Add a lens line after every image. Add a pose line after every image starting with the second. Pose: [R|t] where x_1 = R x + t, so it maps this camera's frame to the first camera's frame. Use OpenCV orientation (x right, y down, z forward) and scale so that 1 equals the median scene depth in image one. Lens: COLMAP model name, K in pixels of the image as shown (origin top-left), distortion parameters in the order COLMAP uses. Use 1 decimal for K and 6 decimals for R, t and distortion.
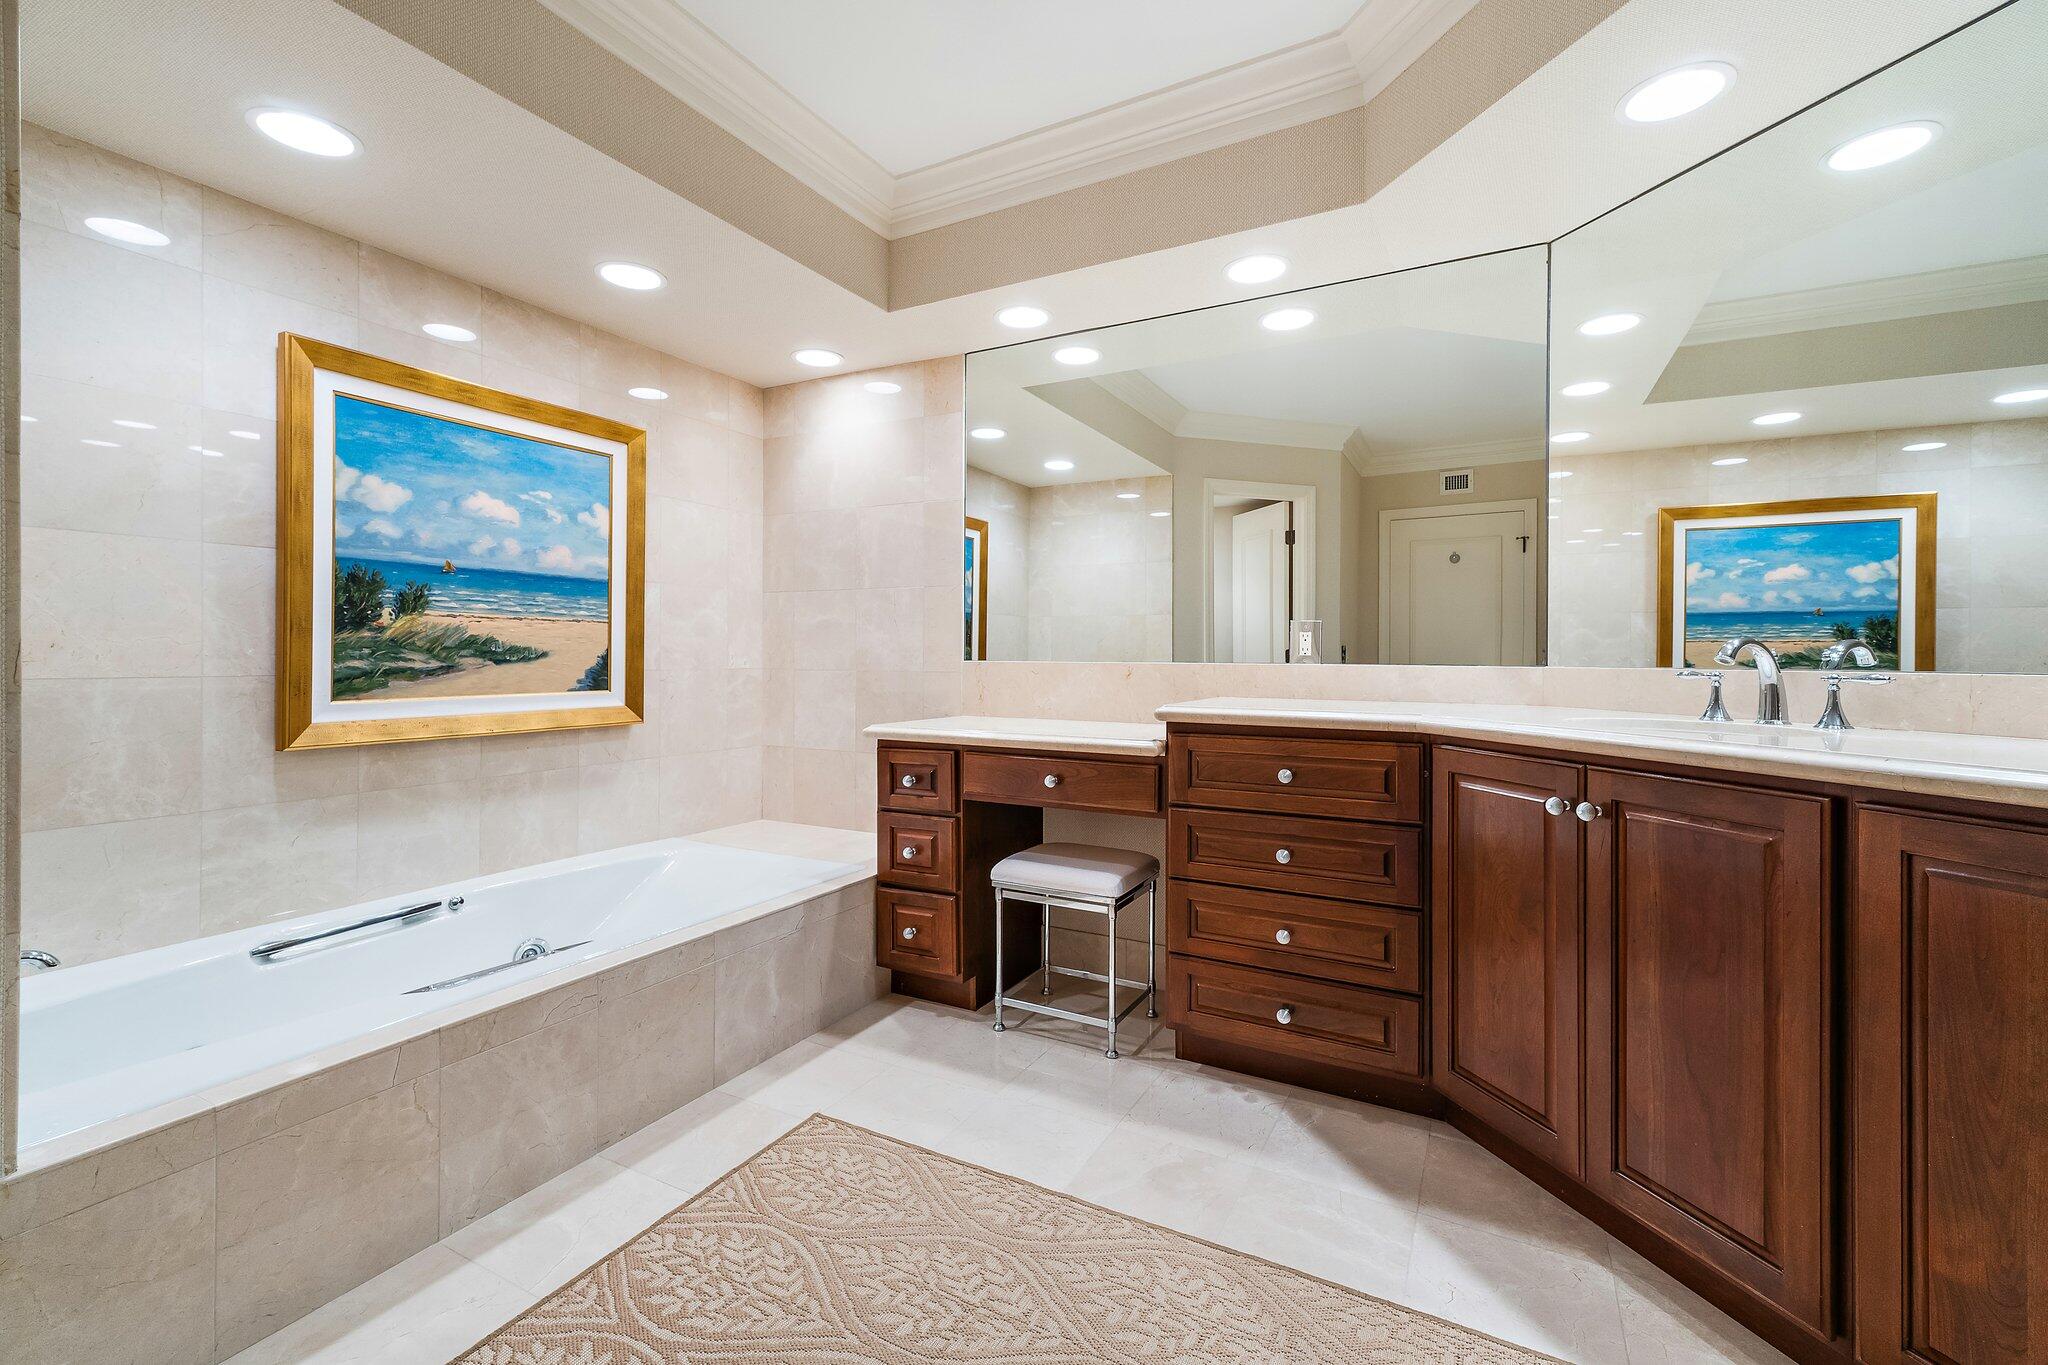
lens RADIAL K [[879.5, 0, 1018.0], [0, 879.5, 654.5], [0, 0, 1]] dist [0.003910, -0.000610]
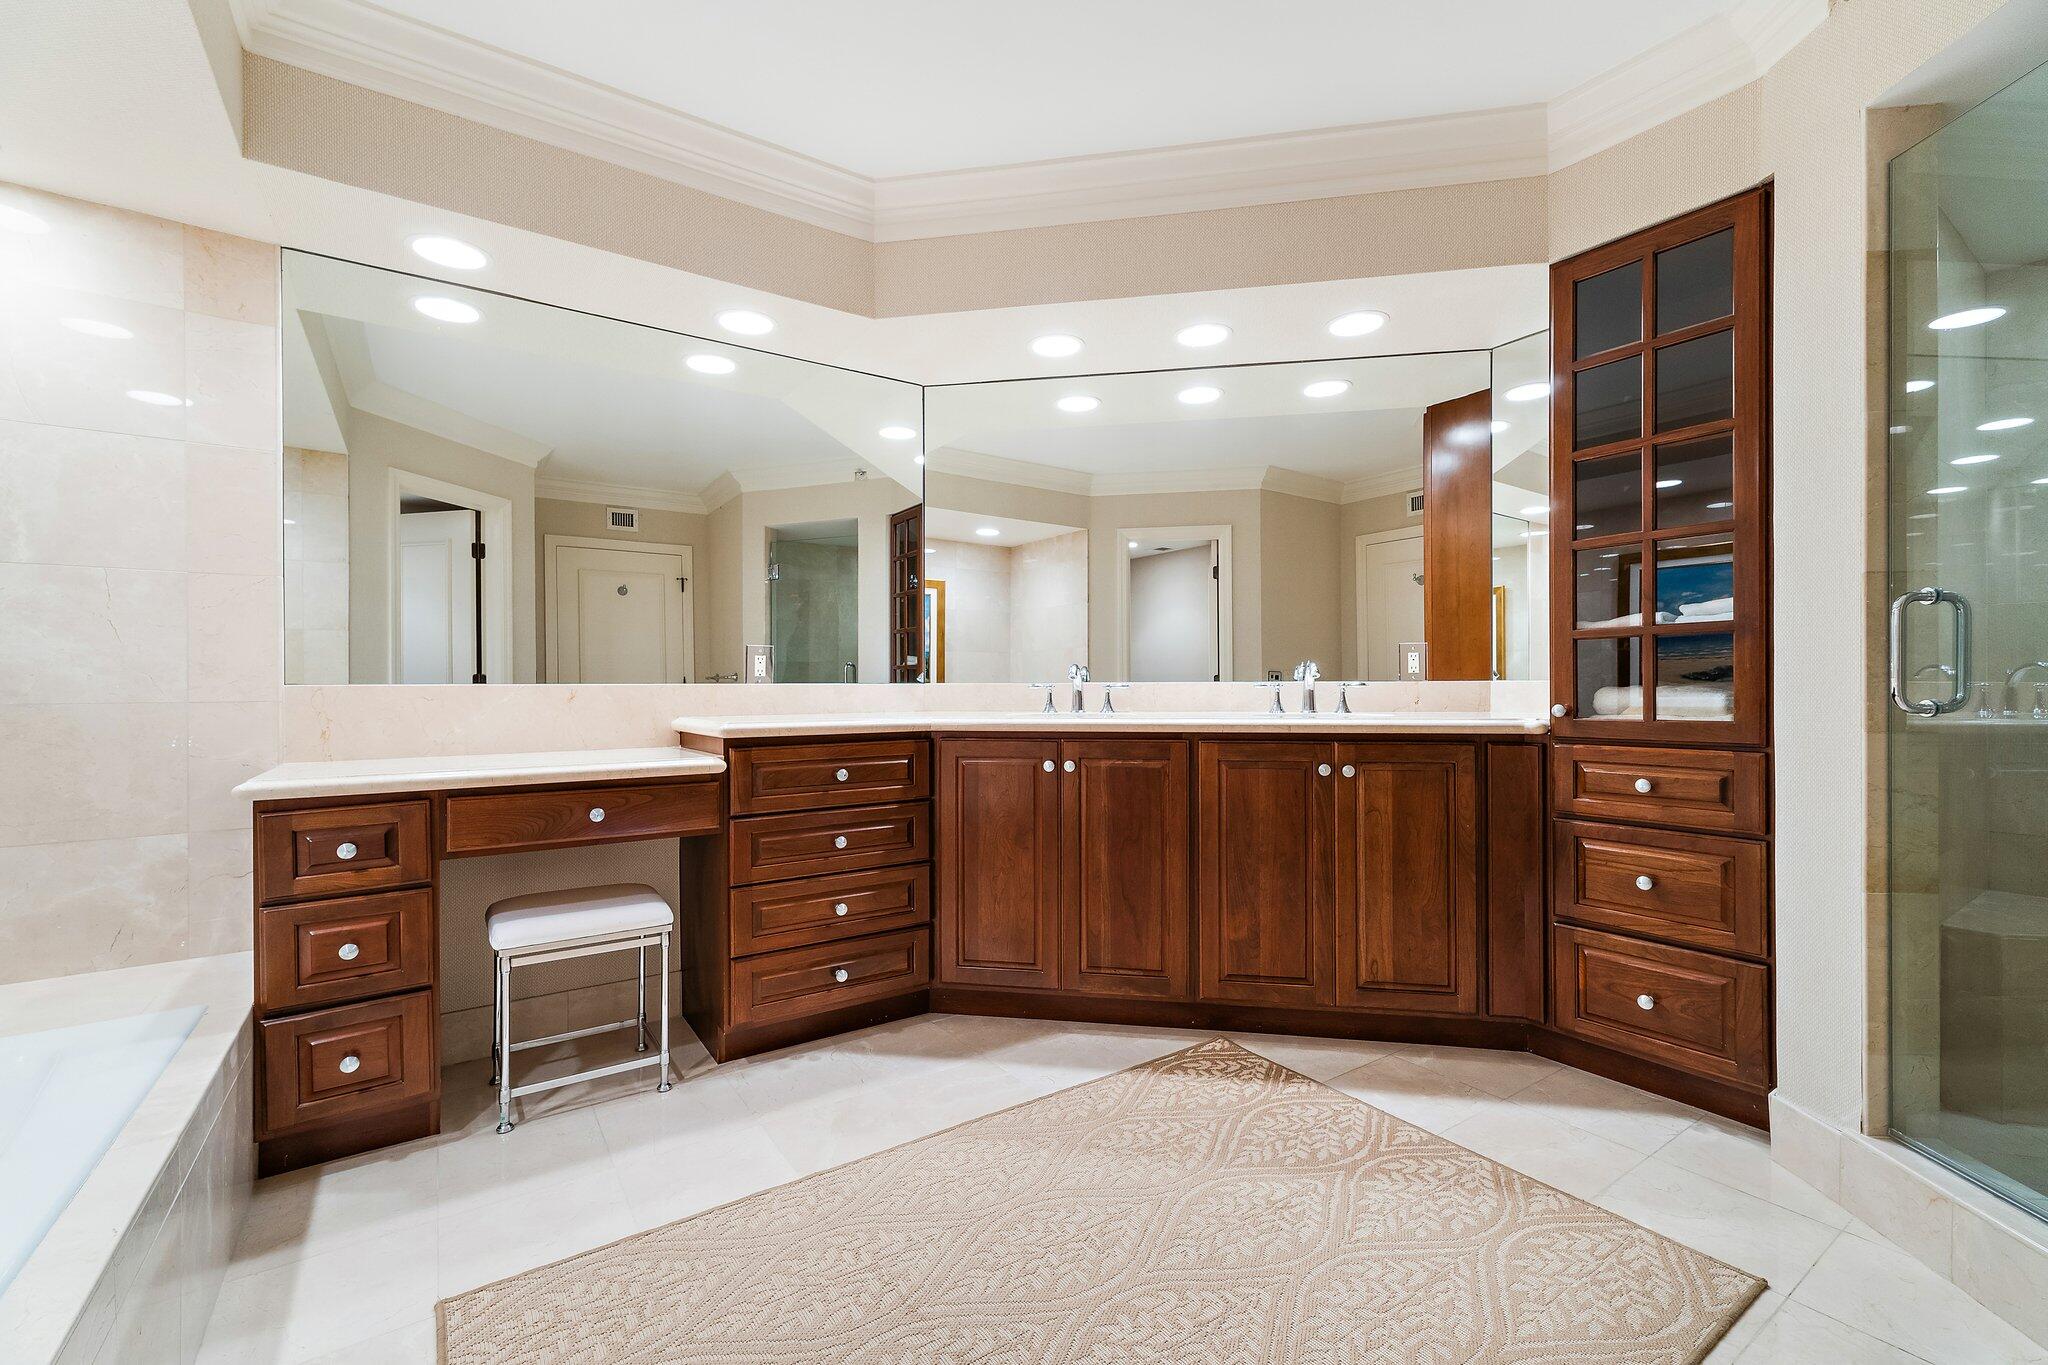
lens RADIAL K [[879.5, 0, 1032.3], [0, 879.5, 684.4], [0, 0, 1]] dist [0.003910, -0.000610]
pose [[0.442621, -0.004440, 0.896698, -0.634685], [0.006603, 0.999977, 0.001692, 0.014324], [-0.896685, 0.005172, 0.442640, 0.229027]]
